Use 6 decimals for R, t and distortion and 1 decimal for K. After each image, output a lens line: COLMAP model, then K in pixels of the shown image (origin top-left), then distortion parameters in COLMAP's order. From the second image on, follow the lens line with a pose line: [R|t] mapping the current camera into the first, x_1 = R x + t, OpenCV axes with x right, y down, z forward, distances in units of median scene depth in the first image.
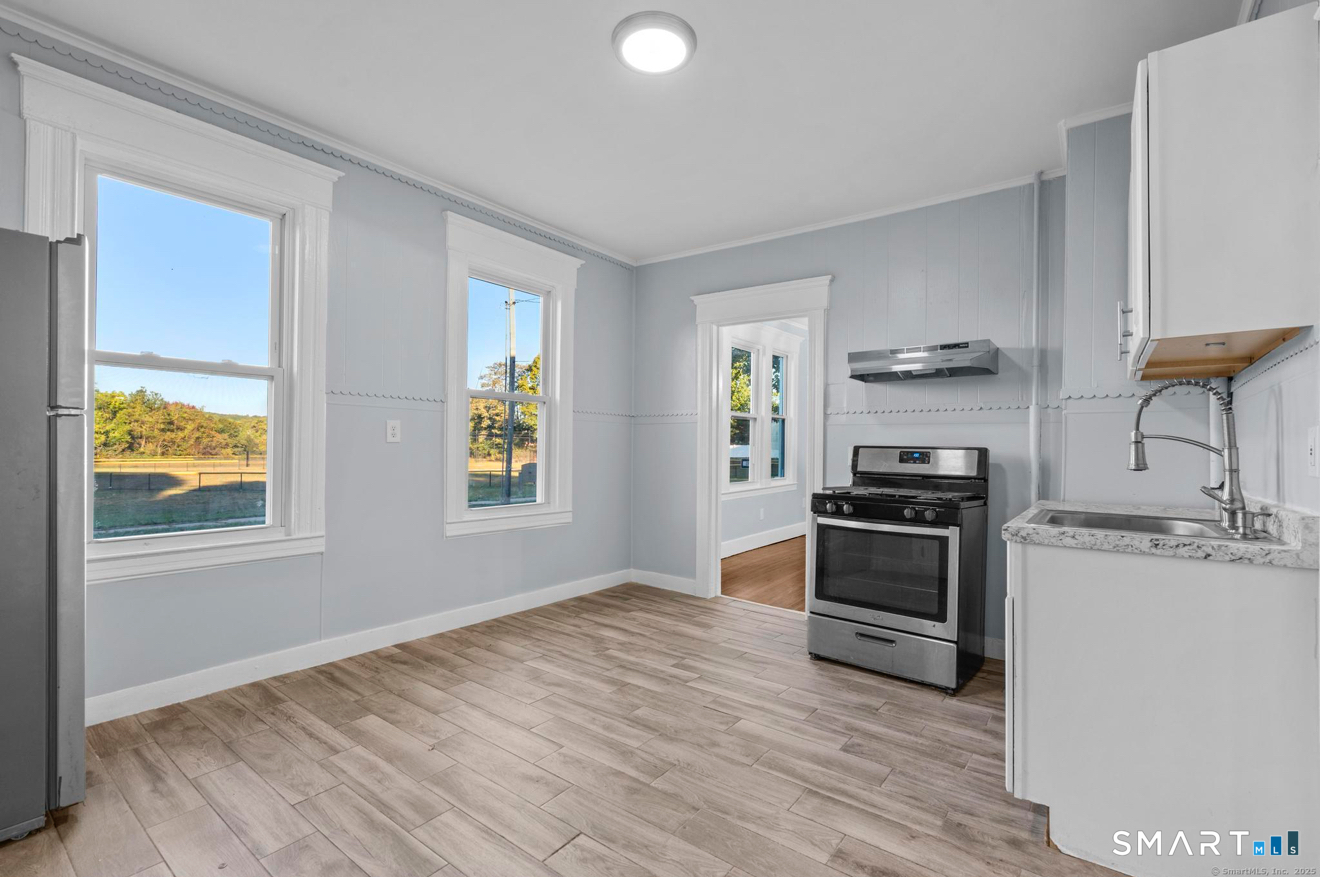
lens RADIAL K [[586.9, 0, 657.2], [0, 586.9, 440.5], [0, 0, 1]] dist [-0.003331, 0.000212]
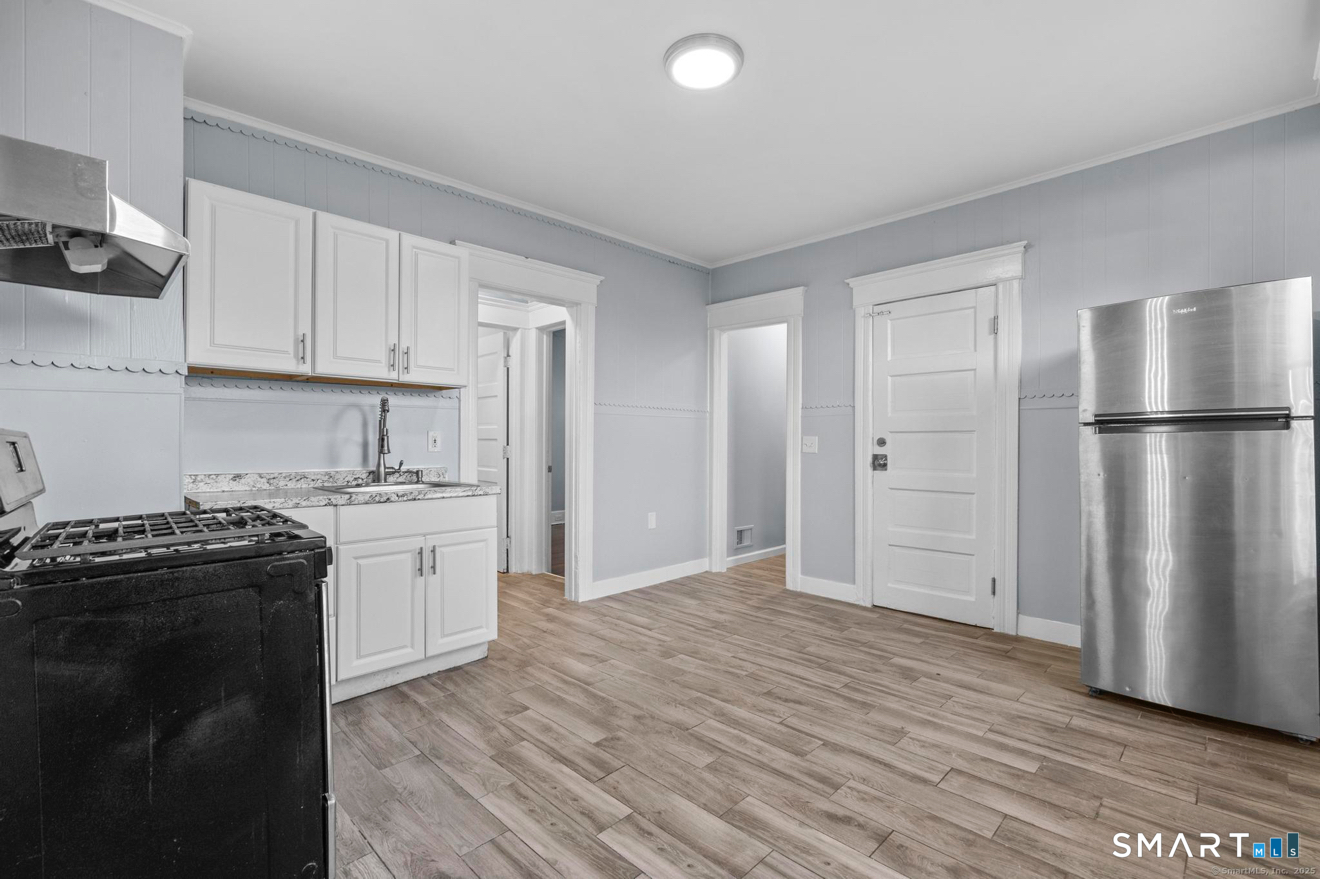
lens RADIAL K [[586.9, 0, 663.0], [0, 586.9, 445.1], [0, 0, 1]] dist [-0.003331, 0.000212]
pose [[-0.992034, -0.013320, 0.125261, -0.073623], [-0.014930, 0.999817, -0.011928, 0.029401], [-0.125079, -0.013704, -0.992052, 2.024267]]
